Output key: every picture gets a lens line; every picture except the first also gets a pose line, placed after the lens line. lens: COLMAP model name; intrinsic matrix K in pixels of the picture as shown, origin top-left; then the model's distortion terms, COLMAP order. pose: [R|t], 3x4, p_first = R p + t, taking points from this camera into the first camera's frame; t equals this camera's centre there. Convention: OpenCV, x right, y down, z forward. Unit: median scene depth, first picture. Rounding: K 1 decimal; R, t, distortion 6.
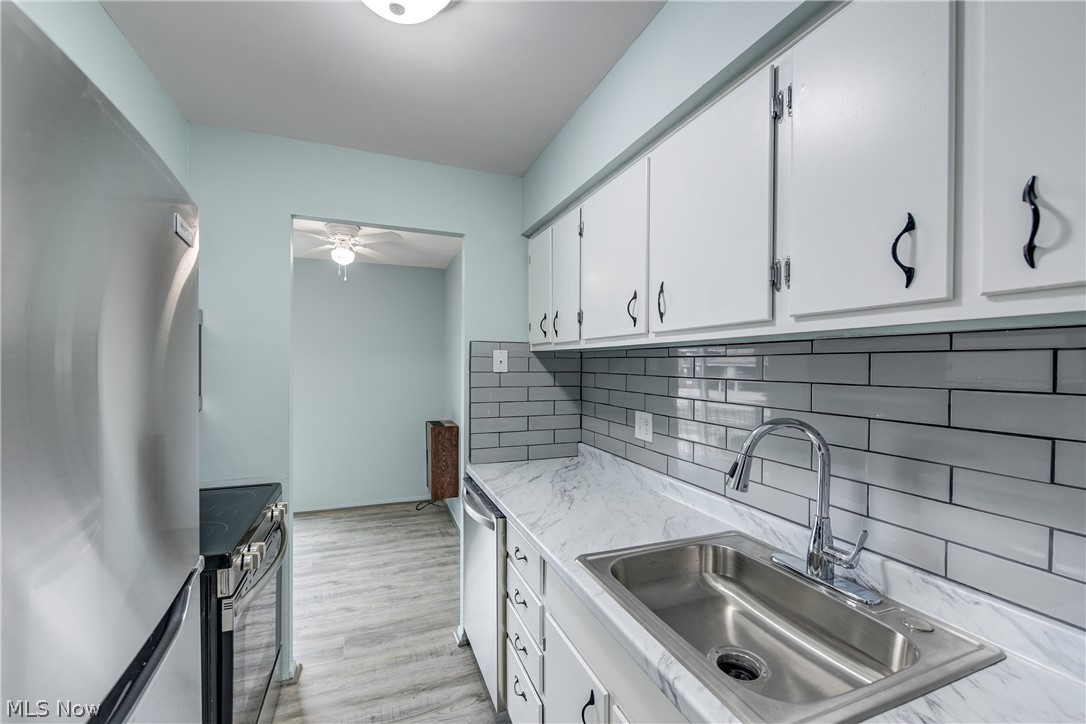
lens RADIAL K [[435.7, 0, 556.0], [0, 435.7, 367.6], [0, 0, 1]] dist [-0.002163, -0.000574]
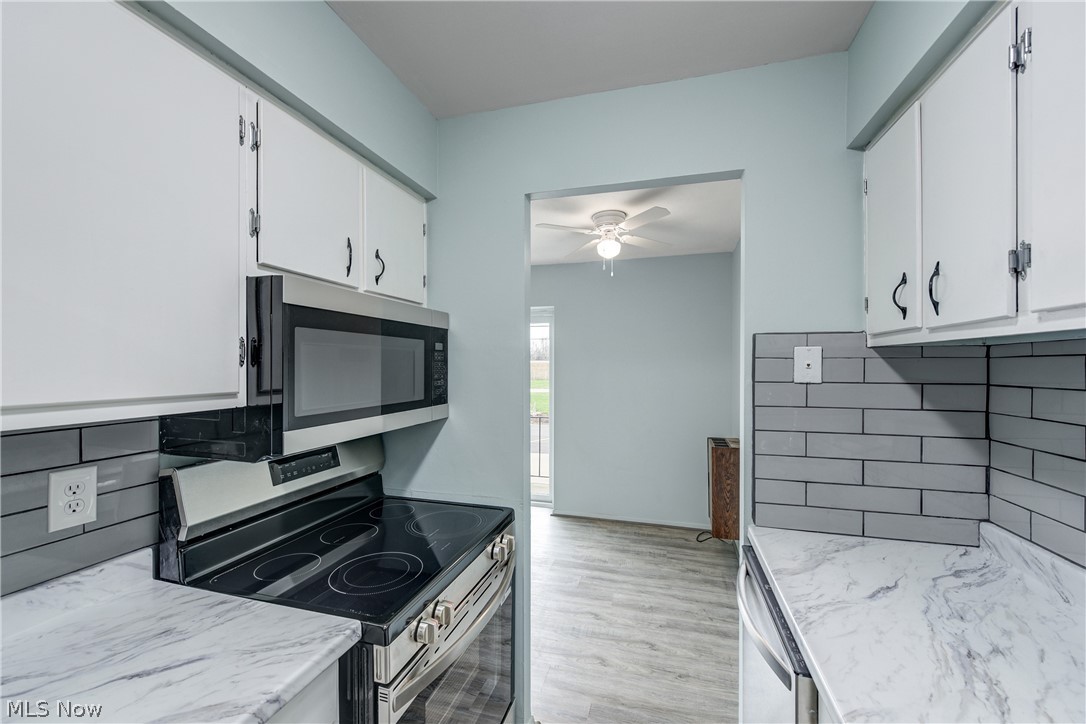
lens RADIAL K [[435.7, 0, 556.0], [0, 435.7, 367.6], [0, 0, 1]] dist [-0.002163, -0.000574]
pose [[0.789253, -0.003483, -0.614058, -0.030117], [-0.000462, 0.999980, -0.006267, -0.006333], [0.614068, 0.005230, 0.789236, 0.290037]]
